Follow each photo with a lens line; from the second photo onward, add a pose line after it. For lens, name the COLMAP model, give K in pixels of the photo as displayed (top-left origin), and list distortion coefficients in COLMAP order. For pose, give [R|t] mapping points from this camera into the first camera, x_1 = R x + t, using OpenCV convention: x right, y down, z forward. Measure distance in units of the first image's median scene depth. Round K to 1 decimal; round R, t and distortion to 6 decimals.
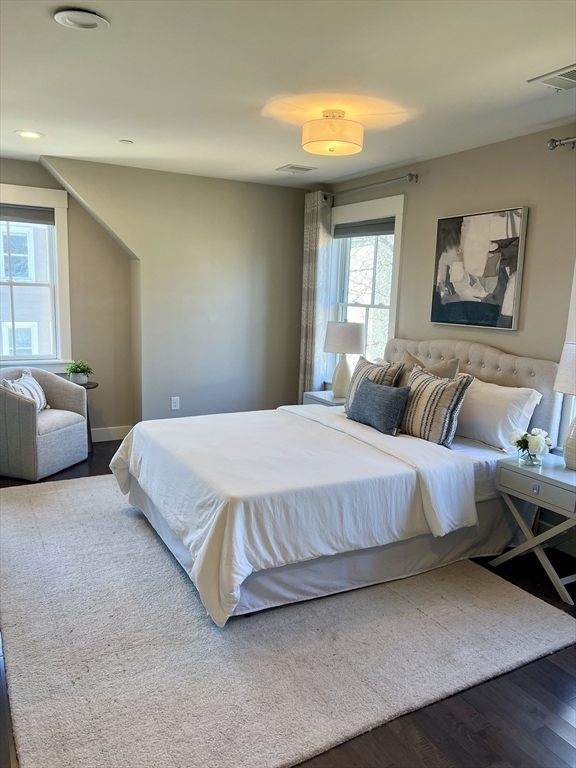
lens RADIAL K [[580.1, 0, 288.0], [0, 580.1, 384.0], [0, 0, 1]] dist [0.042211, -0.035595]
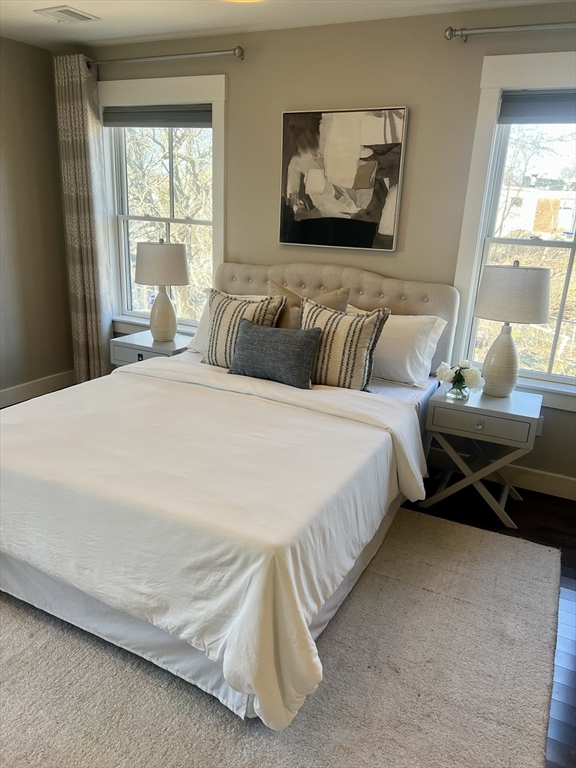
lens RADIAL K [[580.1, 0, 288.0], [0, 580.1, 384.0], [0, 0, 1]] dist [0.042211, -0.035595]
pose [[0.826761, -0.166786, 0.537260, -0.266752], [0.078625, 0.979924, 0.183212, -0.066883], [-0.557031, -0.109231, 0.823277, 0.313949]]
